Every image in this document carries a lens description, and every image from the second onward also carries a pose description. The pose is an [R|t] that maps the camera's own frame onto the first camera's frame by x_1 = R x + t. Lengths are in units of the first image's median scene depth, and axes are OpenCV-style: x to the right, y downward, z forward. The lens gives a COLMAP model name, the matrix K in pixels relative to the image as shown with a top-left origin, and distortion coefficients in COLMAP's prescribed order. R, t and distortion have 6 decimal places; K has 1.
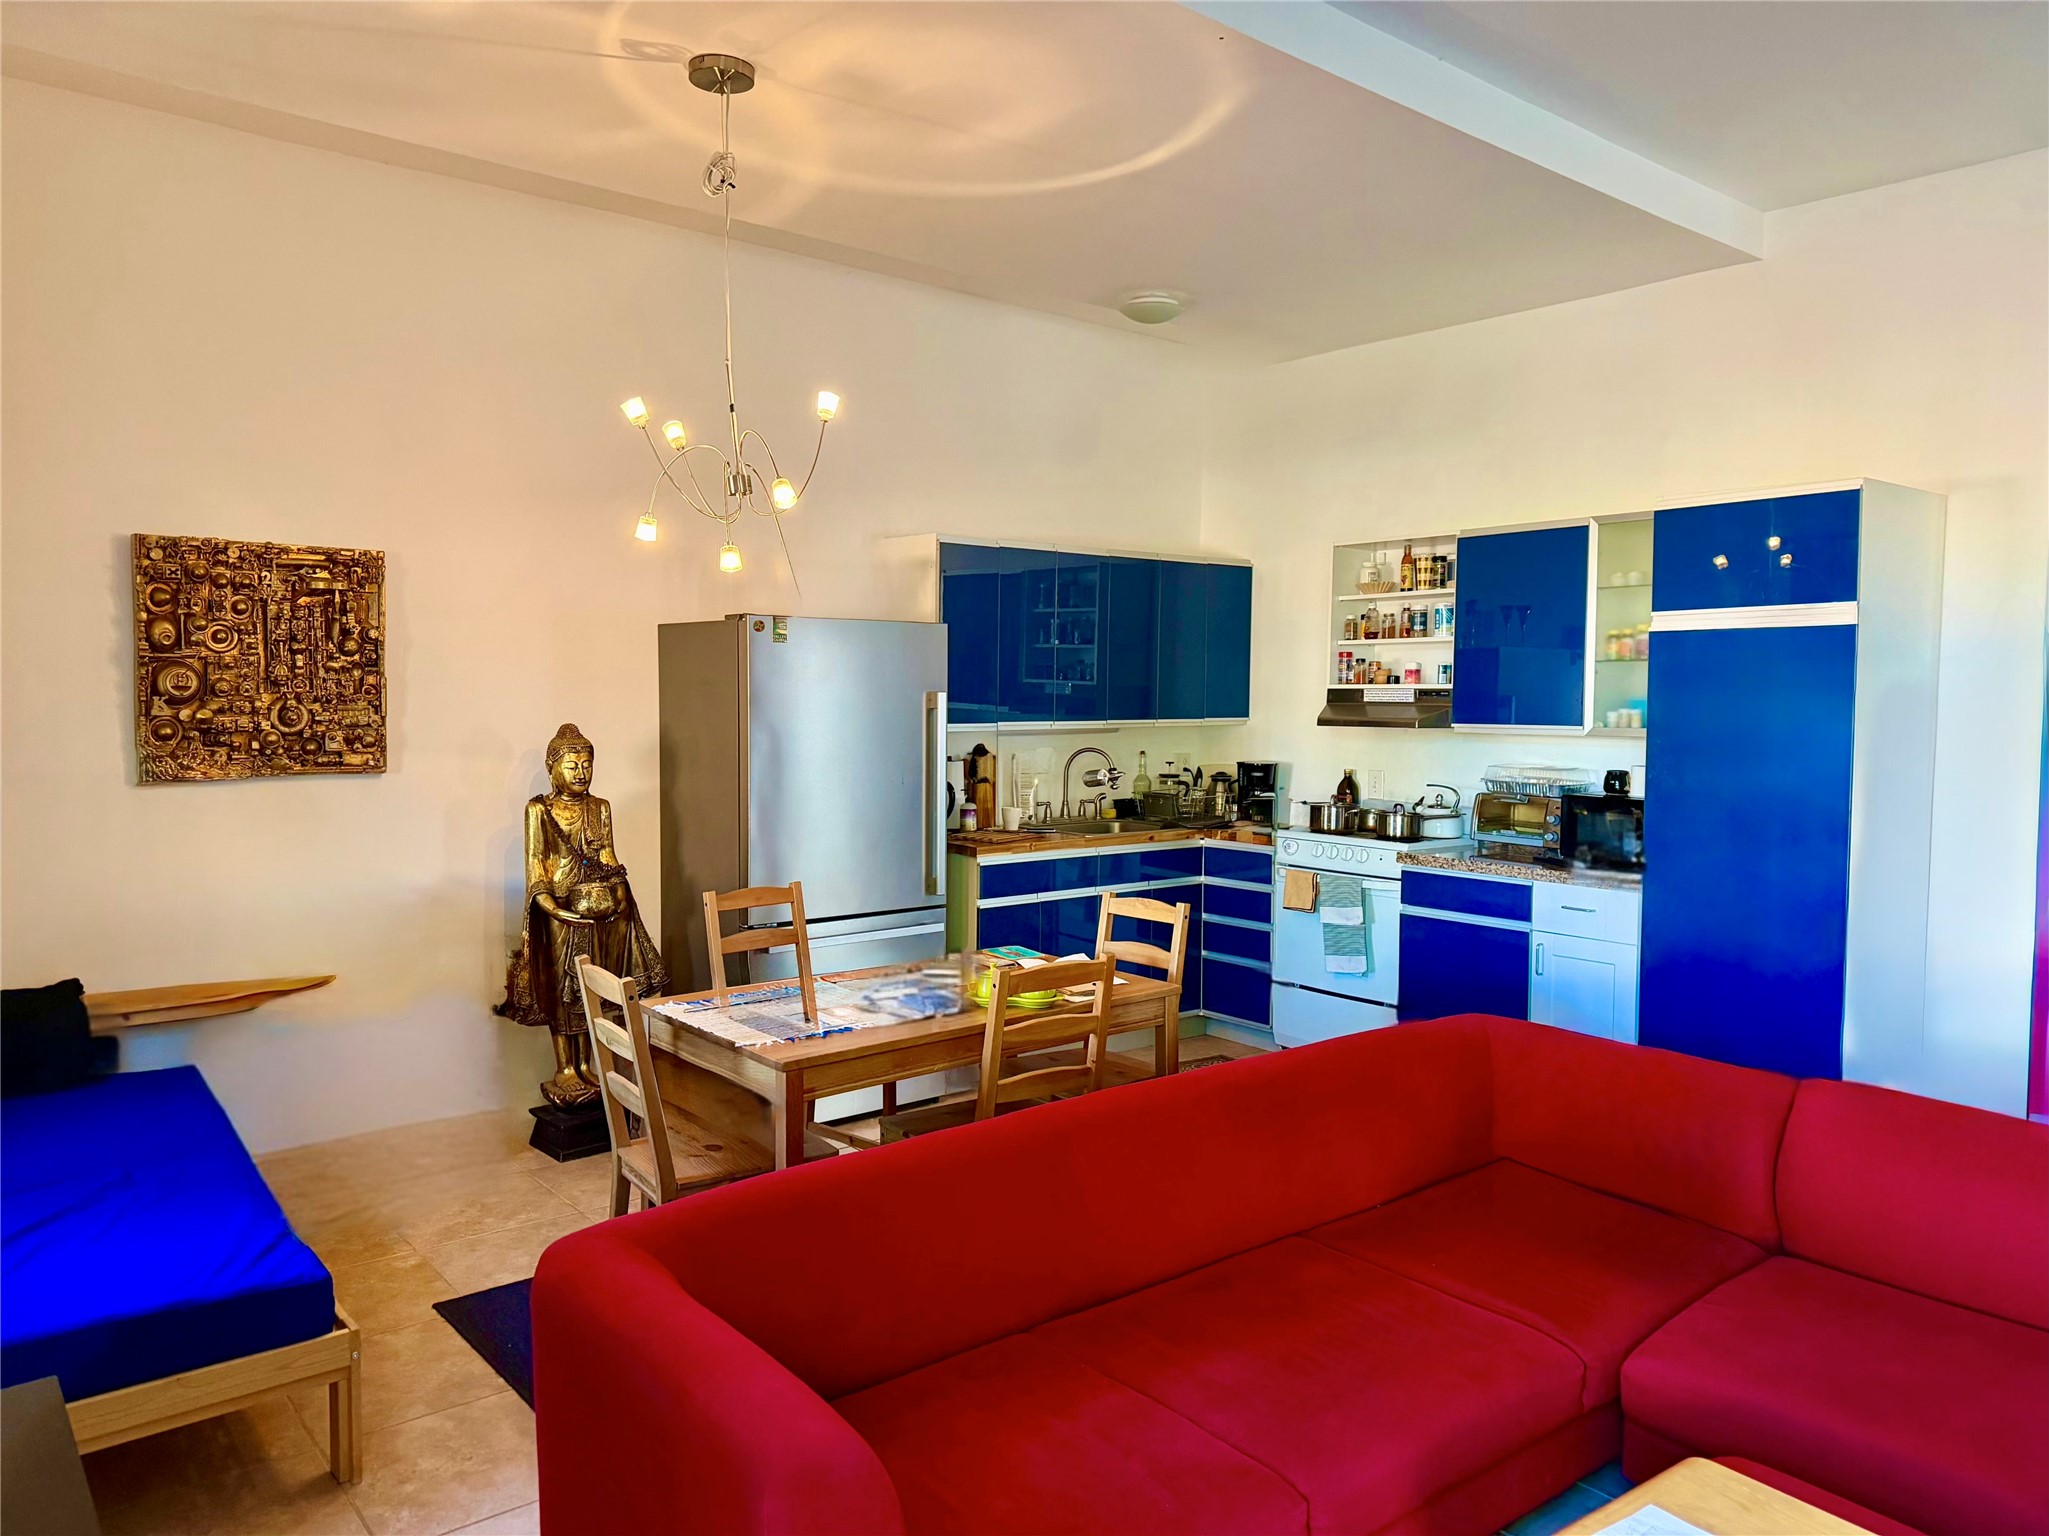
lens RADIAL K [[1444.1, 0, 1024.5], [0, 1444.1, 768.0], [0, 0, 1]] dist [0.037813, -0.054067]
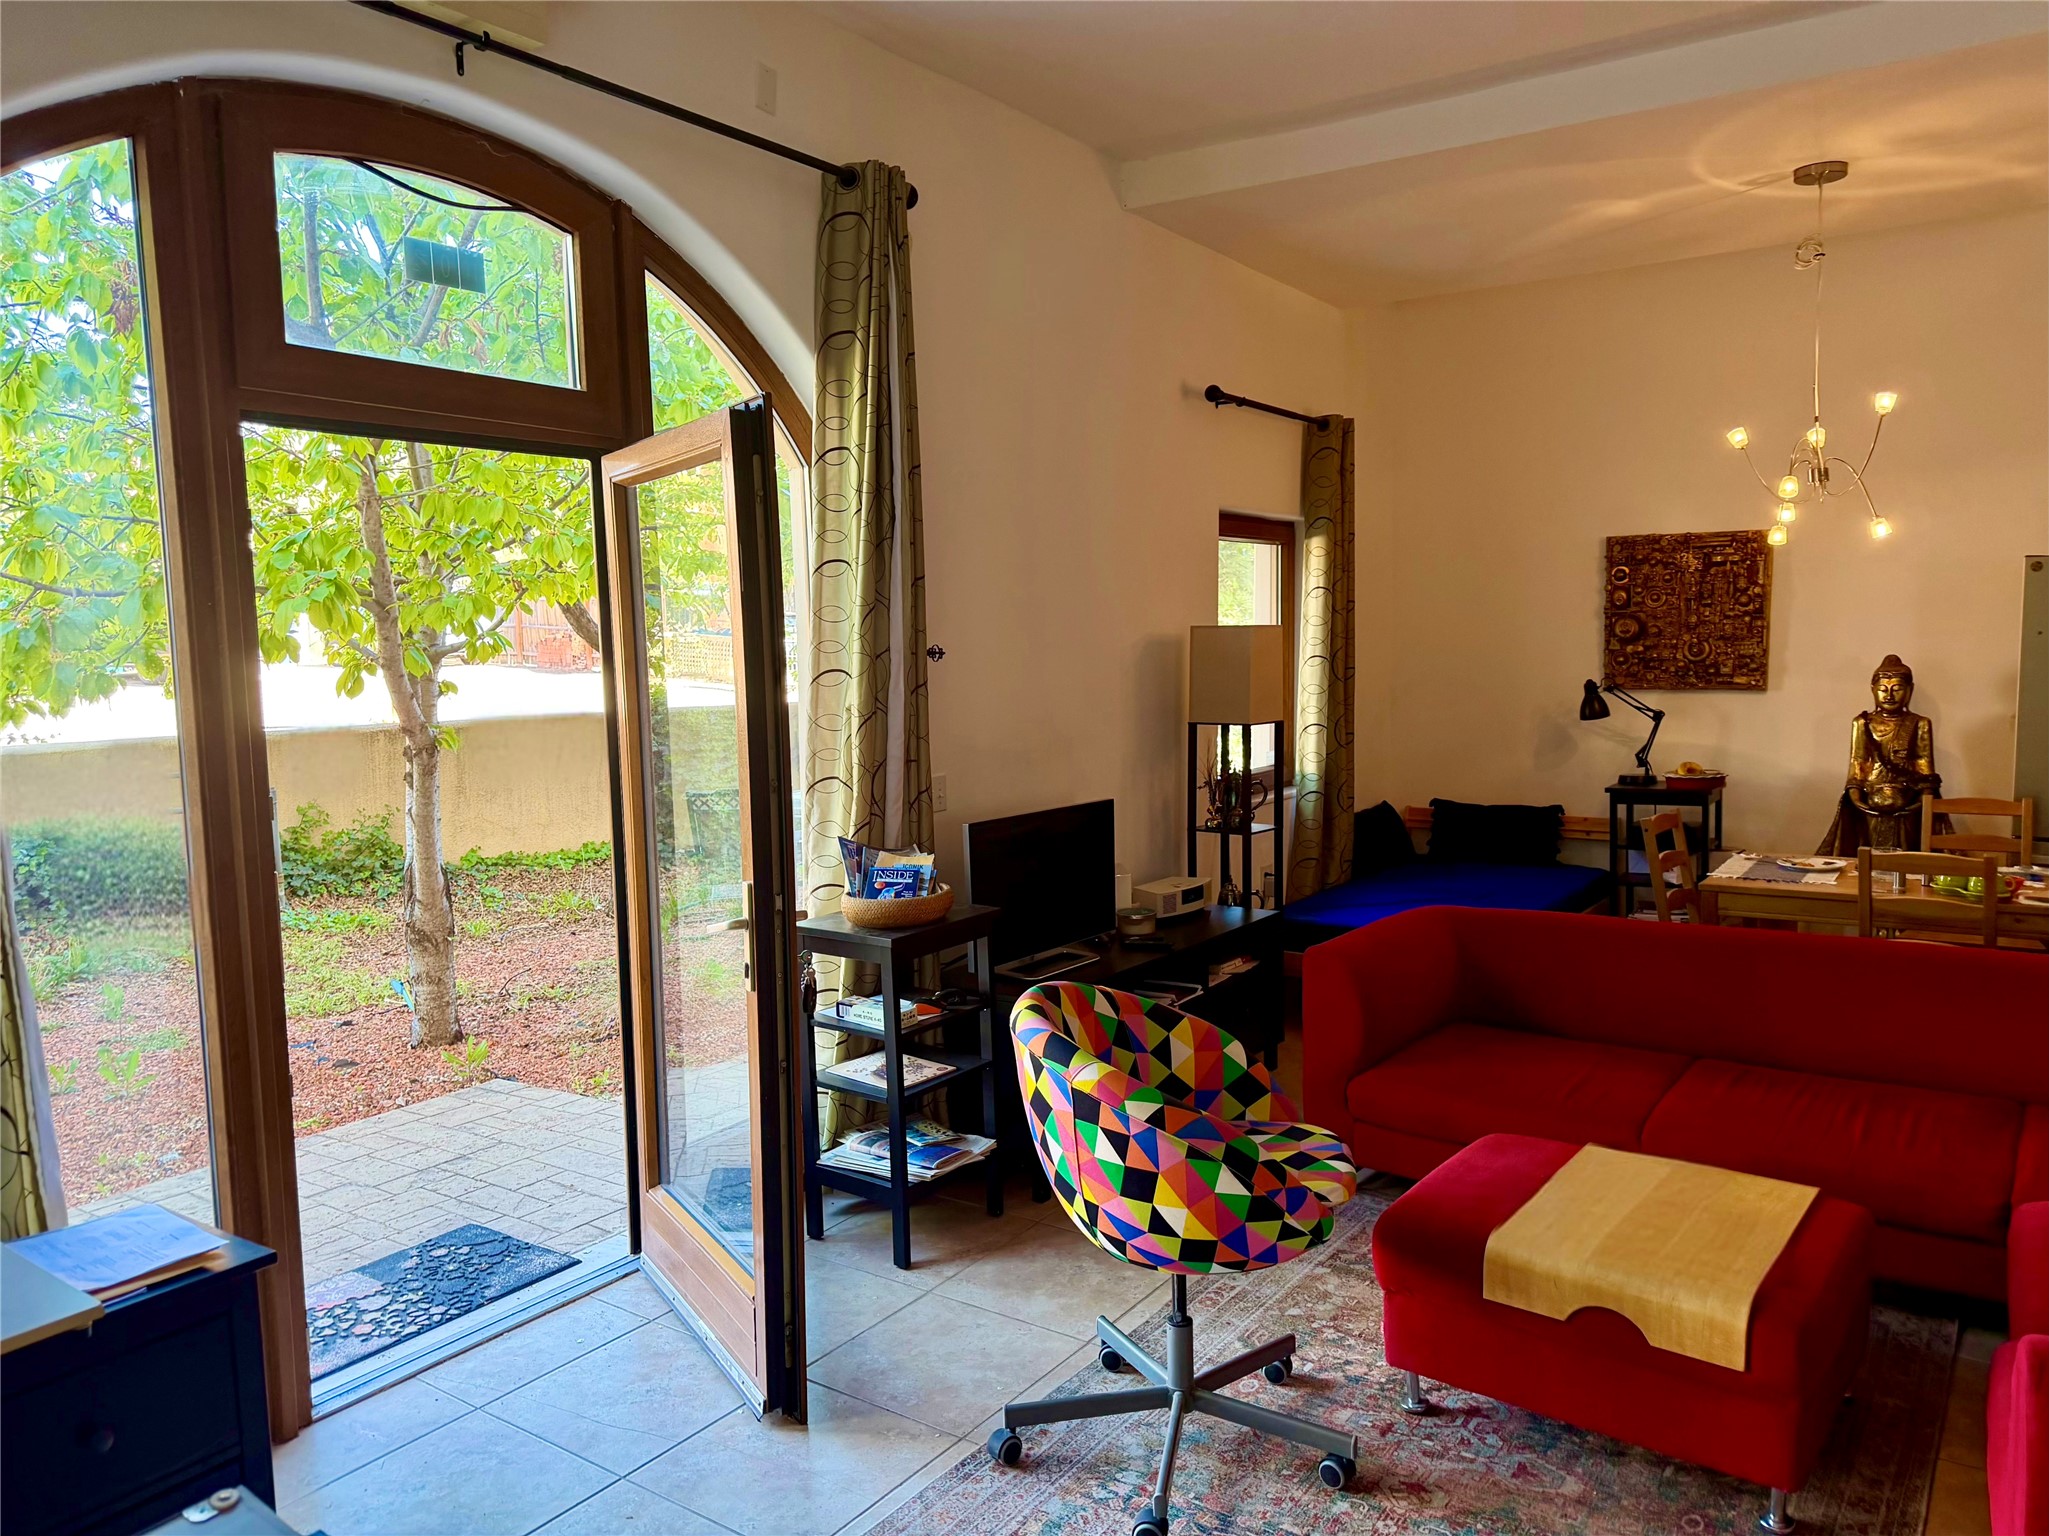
lens RADIAL K [[1444.1, 0, 1024.5], [0, 1444.1, 768.0], [0, 0, 1]] dist [0.037813, -0.054067]
pose [[0.268628, 0.079114, -0.959989, 0.710546], [-0.030366, 0.996822, 0.073653, -0.003707], [0.962765, 0.009366, 0.270177, -0.051669]]
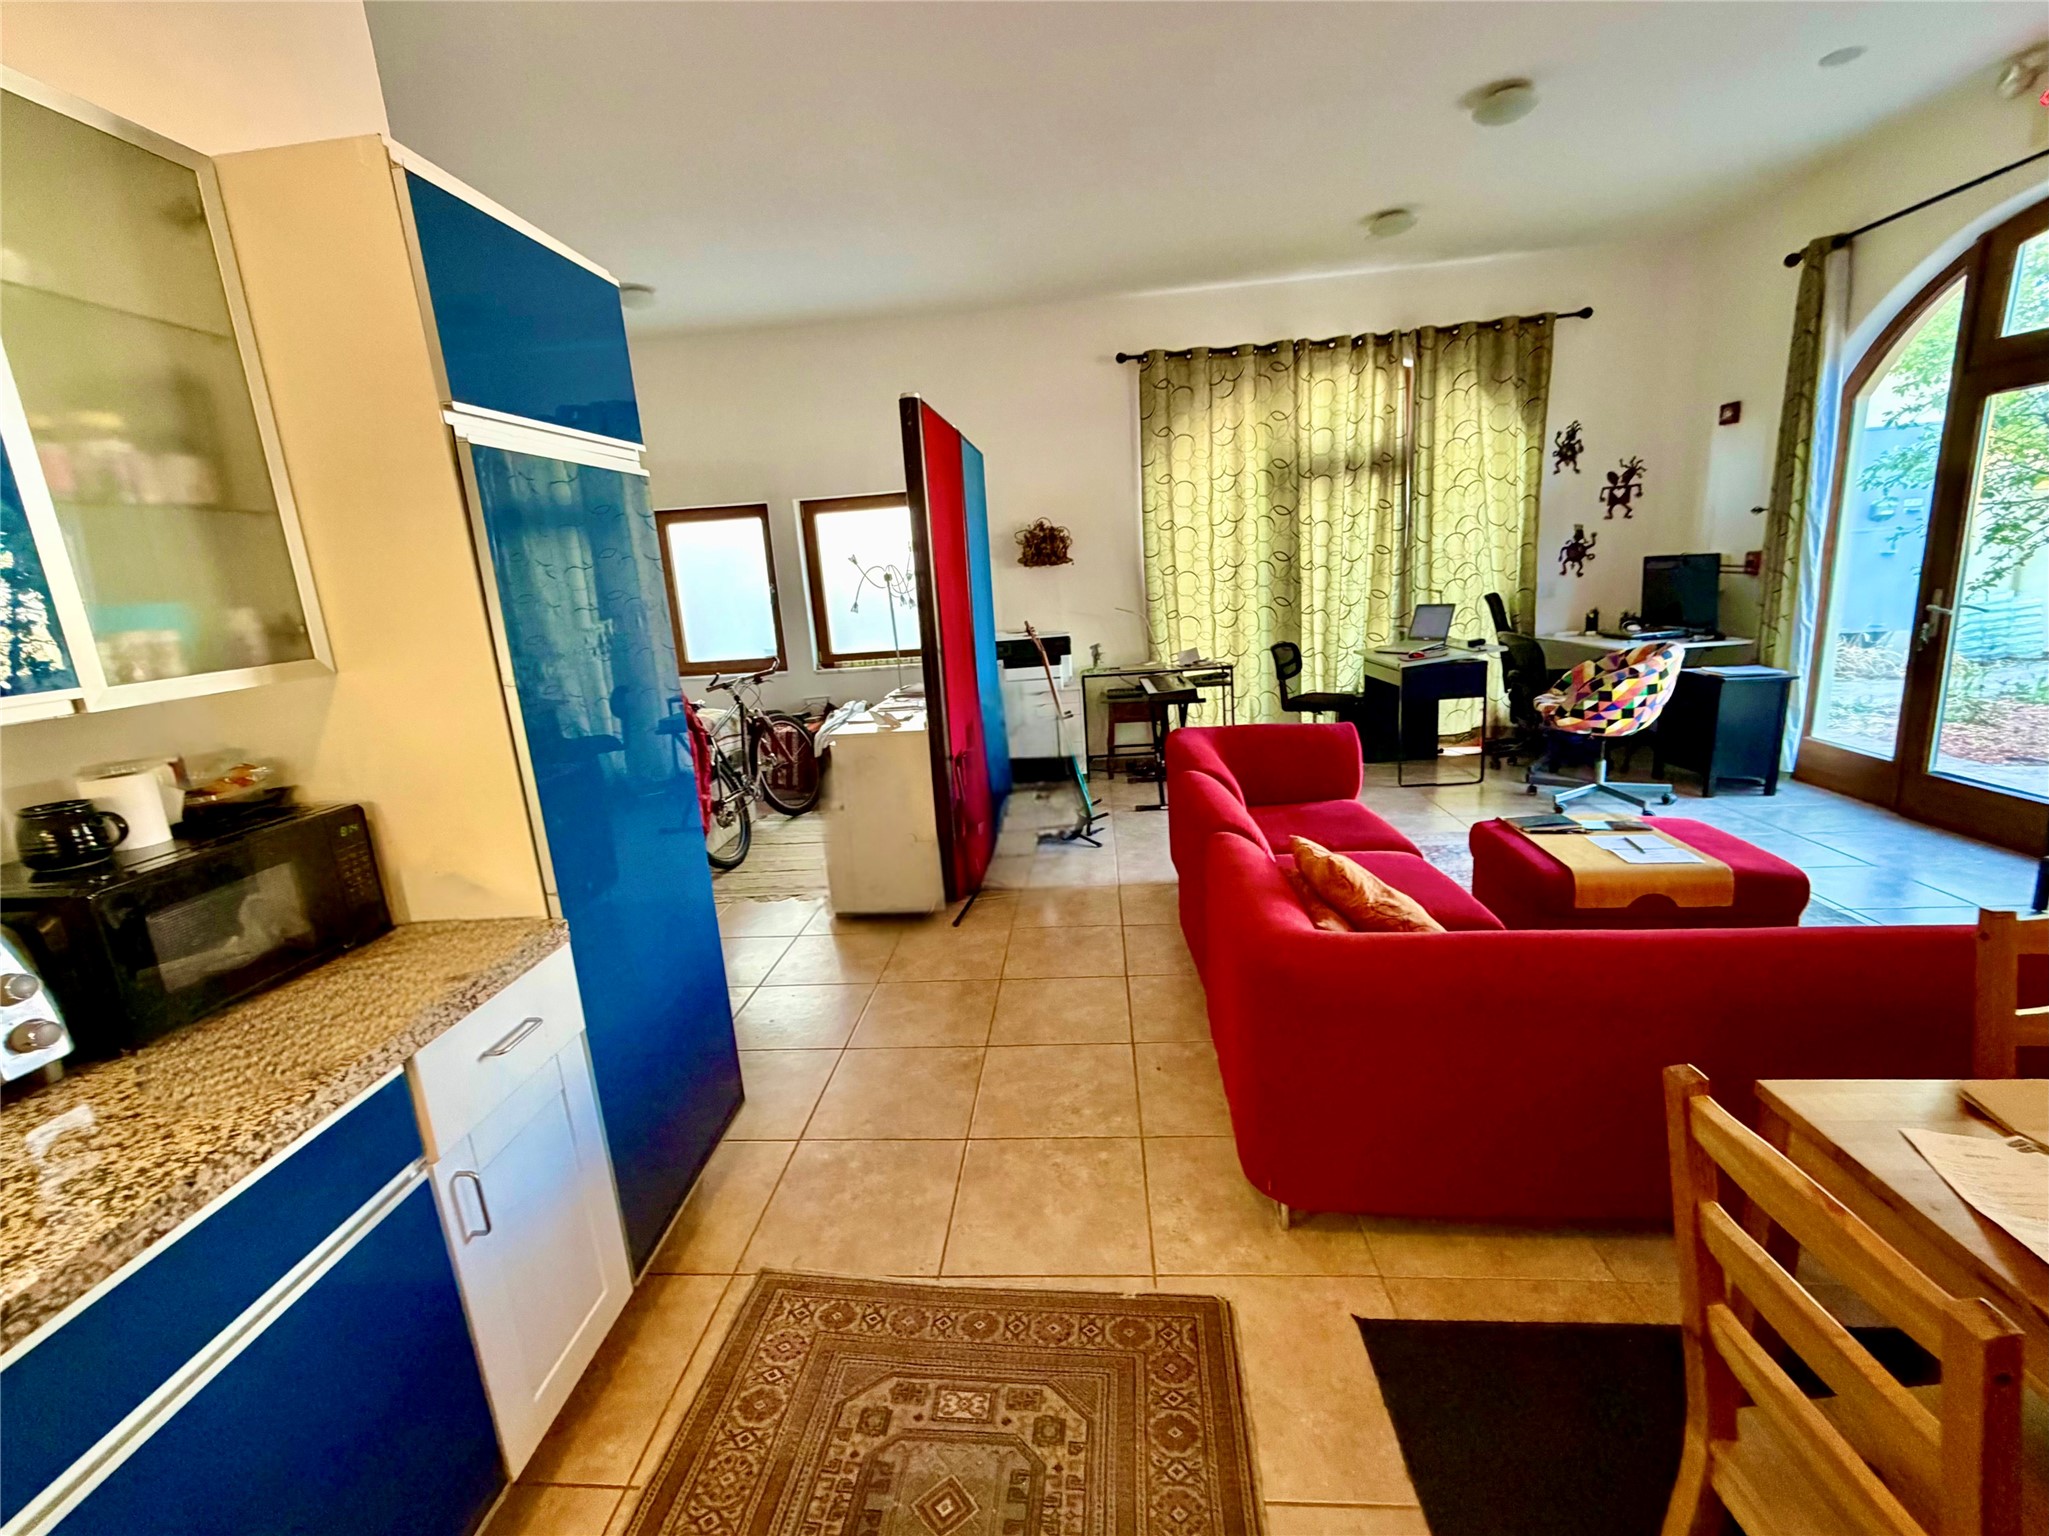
lens RADIAL K [[874.9, 0, 1019.1], [0, 874.9, 766.6], [0, 0, 1]] dist [-0.000548, 0.000282]
pose [[-0.715017, -0.115346, 0.689526, 0.079695], [0.101413, 0.958750, 0.265545, -0.049248], [-0.691713, 0.259796, -0.673825, 1.110636]]
